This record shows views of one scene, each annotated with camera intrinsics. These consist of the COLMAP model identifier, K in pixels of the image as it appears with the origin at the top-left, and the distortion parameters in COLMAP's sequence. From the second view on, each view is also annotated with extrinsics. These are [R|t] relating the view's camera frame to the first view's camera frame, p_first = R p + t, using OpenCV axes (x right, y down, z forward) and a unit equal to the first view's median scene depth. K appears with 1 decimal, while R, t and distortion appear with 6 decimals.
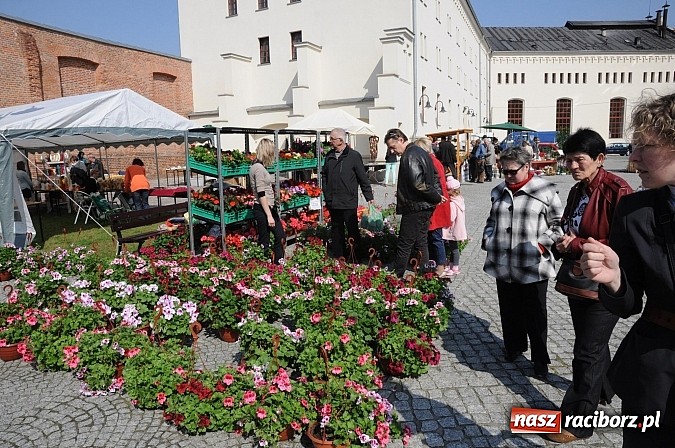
lens RADIAL K [[477.1, 0, 337.5], [0, 477.1, 224.0], [0, 0, 1]] dist [-0.099327, 0.073034]
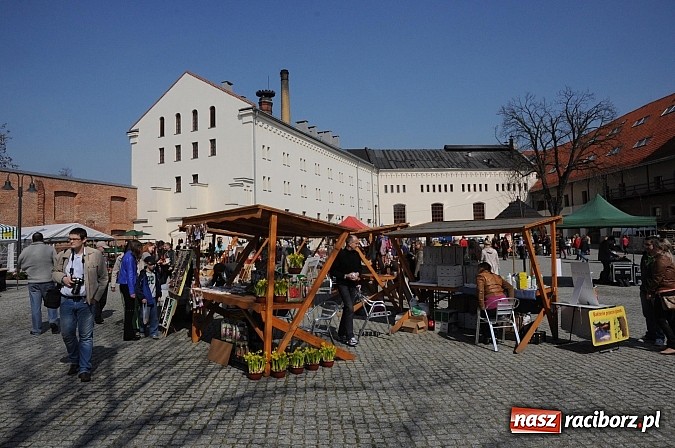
lens RADIAL K [[477.1, 0, 337.5], [0, 477.1, 224.0], [0, 0, 1]] dist [-0.099327, 0.073034]
pose [[0.999736, 0.003652, 0.022676, 0.178126], [0.000708, 0.981913, -0.189332, 0.041875], [-0.022957, 0.189298, 0.981651, -0.302518]]
